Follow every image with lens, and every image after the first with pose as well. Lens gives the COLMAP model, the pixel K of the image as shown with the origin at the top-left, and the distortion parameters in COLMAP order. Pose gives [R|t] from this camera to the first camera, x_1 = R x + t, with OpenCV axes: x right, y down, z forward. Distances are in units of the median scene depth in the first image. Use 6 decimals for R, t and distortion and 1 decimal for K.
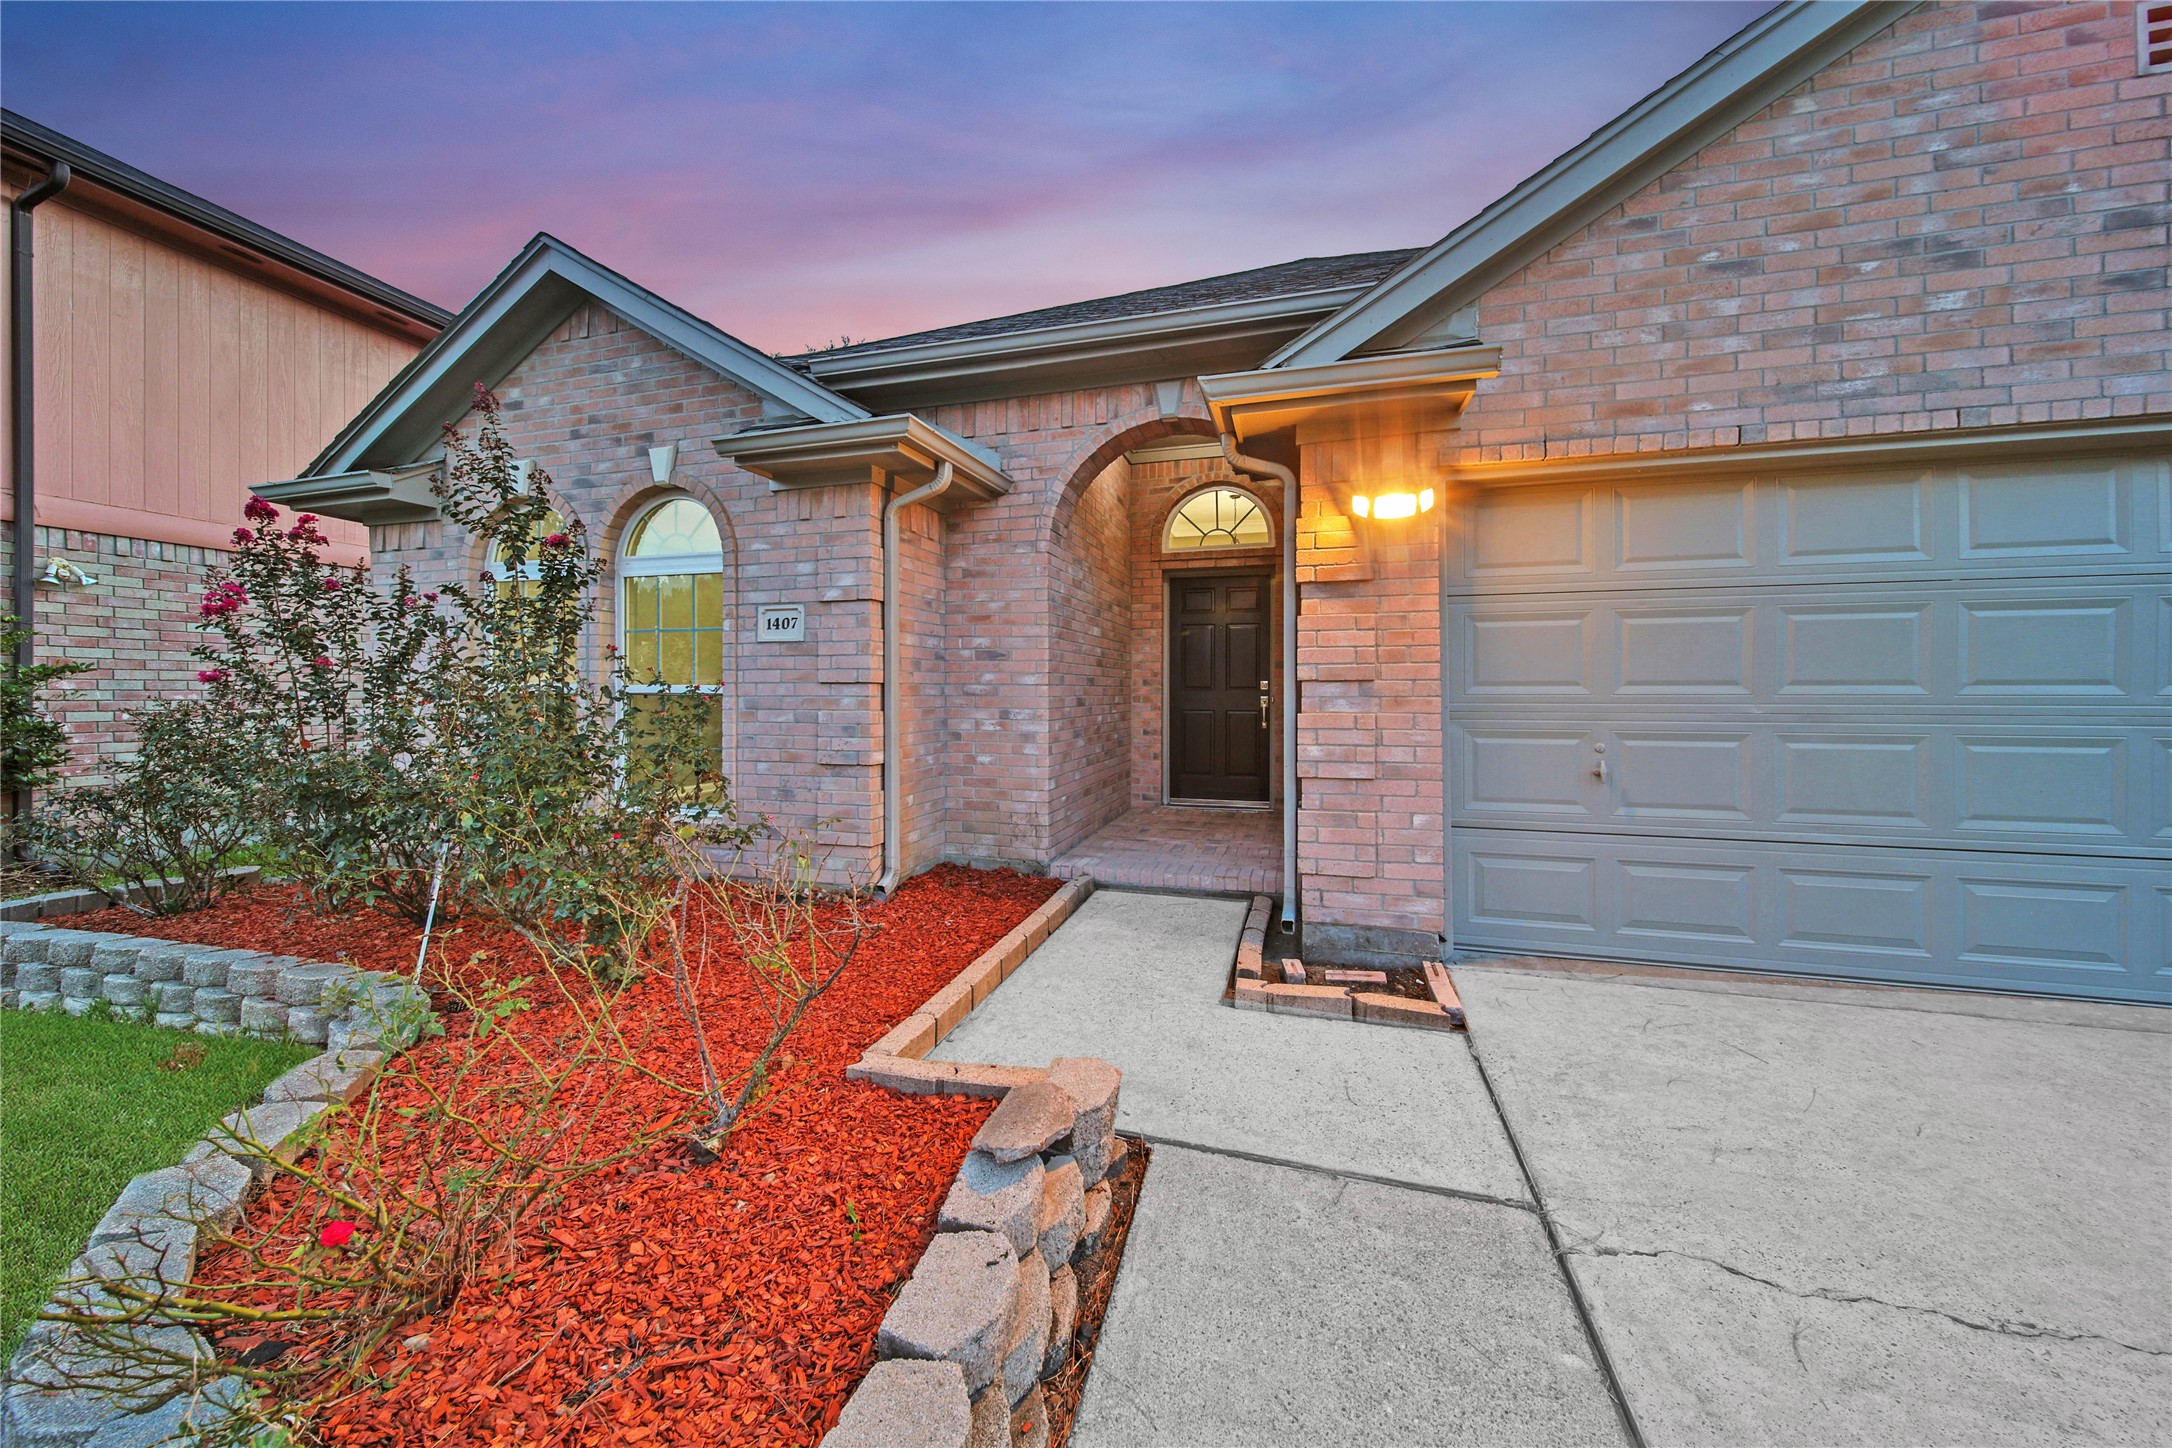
lens RADIAL K [[760.0, 0, 1099.4], [0, 760.0, 715.8], [0, 0, 1]] dist [0.000984, -0.001852]
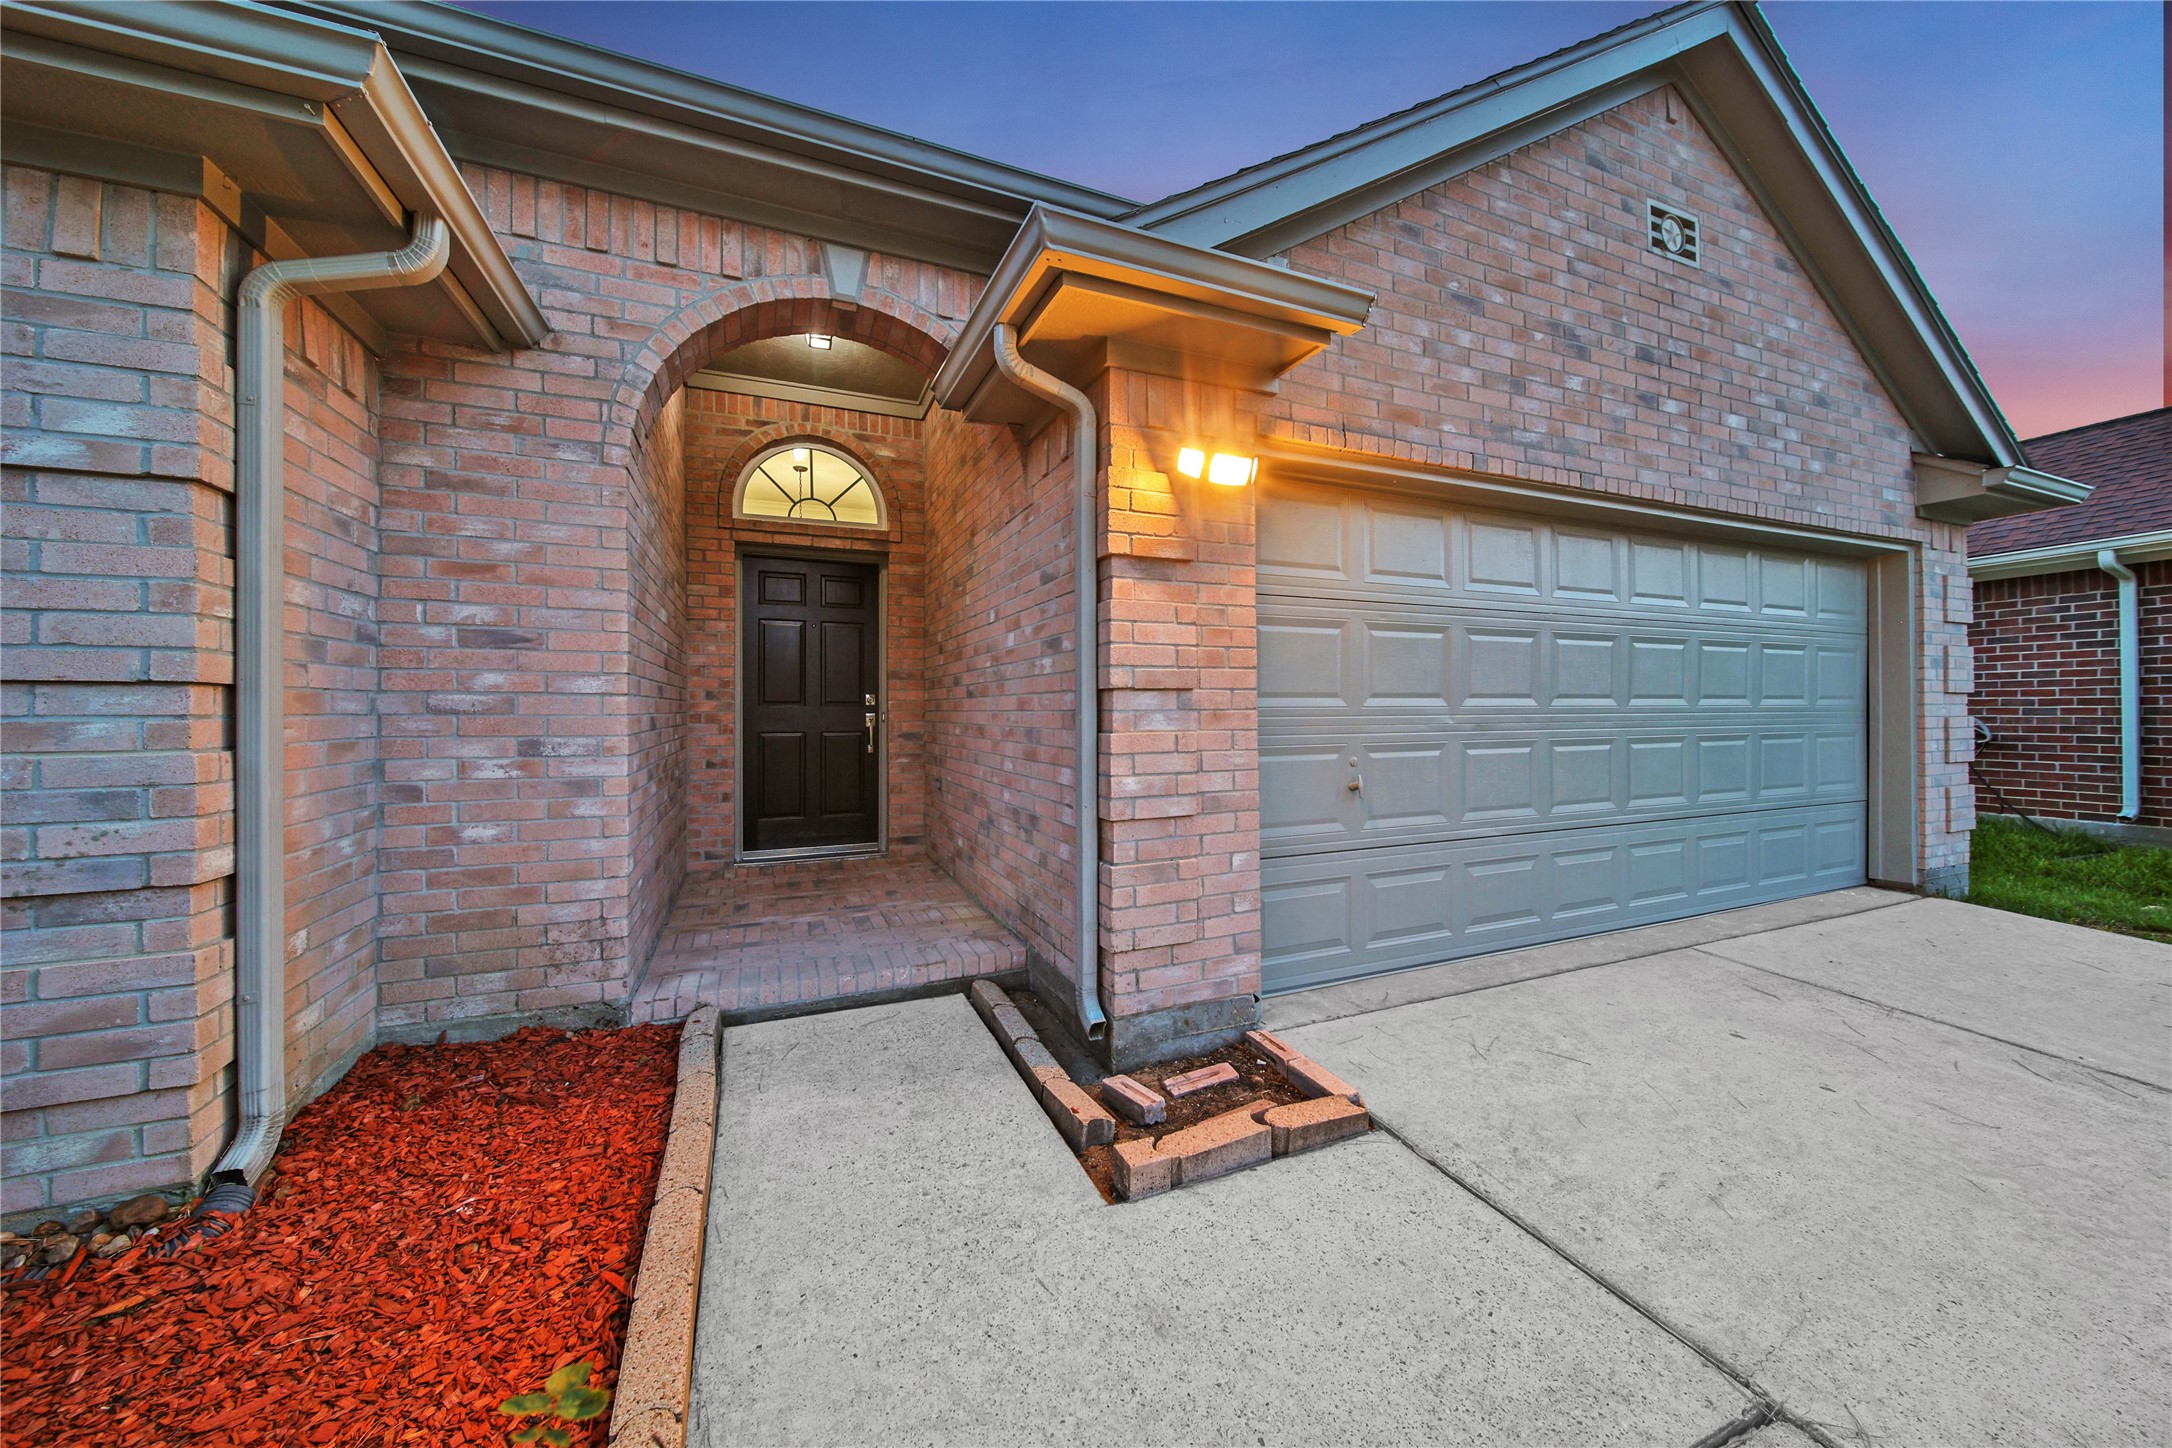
lens RADIAL K [[760.0, 0, 1099.4], [0, 760.0, 715.8], [0, 0, 1]] dist [0.000984, -0.001852]
pose [[0.783838, -0.009036, 0.620899, -0.168673], [0.023928, 0.999591, -0.015660, -0.007653], [-0.620504, 0.027132, 0.783734, 0.369595]]
